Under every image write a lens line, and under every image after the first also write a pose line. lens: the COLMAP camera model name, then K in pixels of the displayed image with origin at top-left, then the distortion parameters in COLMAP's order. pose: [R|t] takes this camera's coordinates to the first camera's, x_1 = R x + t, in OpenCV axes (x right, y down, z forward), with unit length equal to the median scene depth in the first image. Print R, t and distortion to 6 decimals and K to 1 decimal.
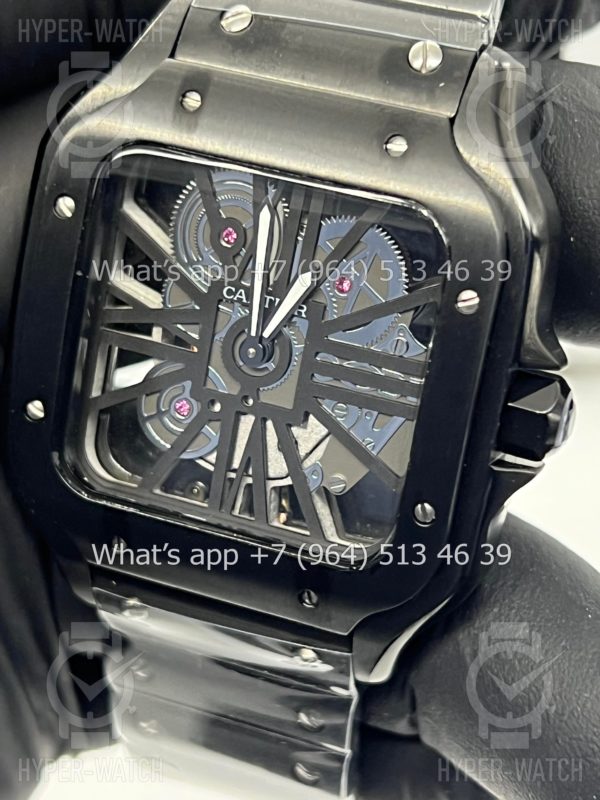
lens RADIAL K [[1834.1, 0, 300.0], [0, 1834.1, 400.0], [0, 0, 1]] dist [0.163452, -0.184853]
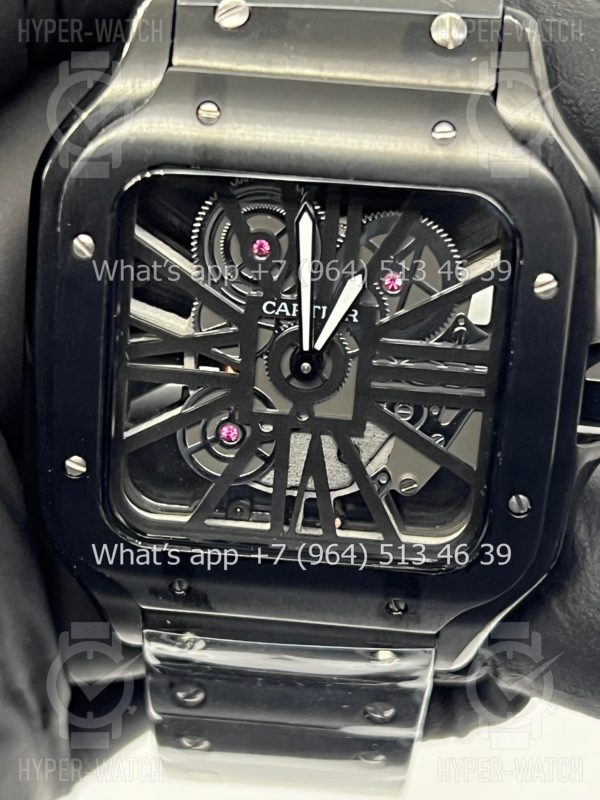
lens RADIAL K [[1834.1, 0, 300.0], [0, 1834.1, 400.0], [0, 0, 1]] dist [0.163452, -0.184853]
pose [[0.961608, -0.180121, 0.207042, -0.225663], [0.157846, 0.980191, 0.119623, -0.121856], [-0.224488, -0.082350, 0.970991, 0.085642]]
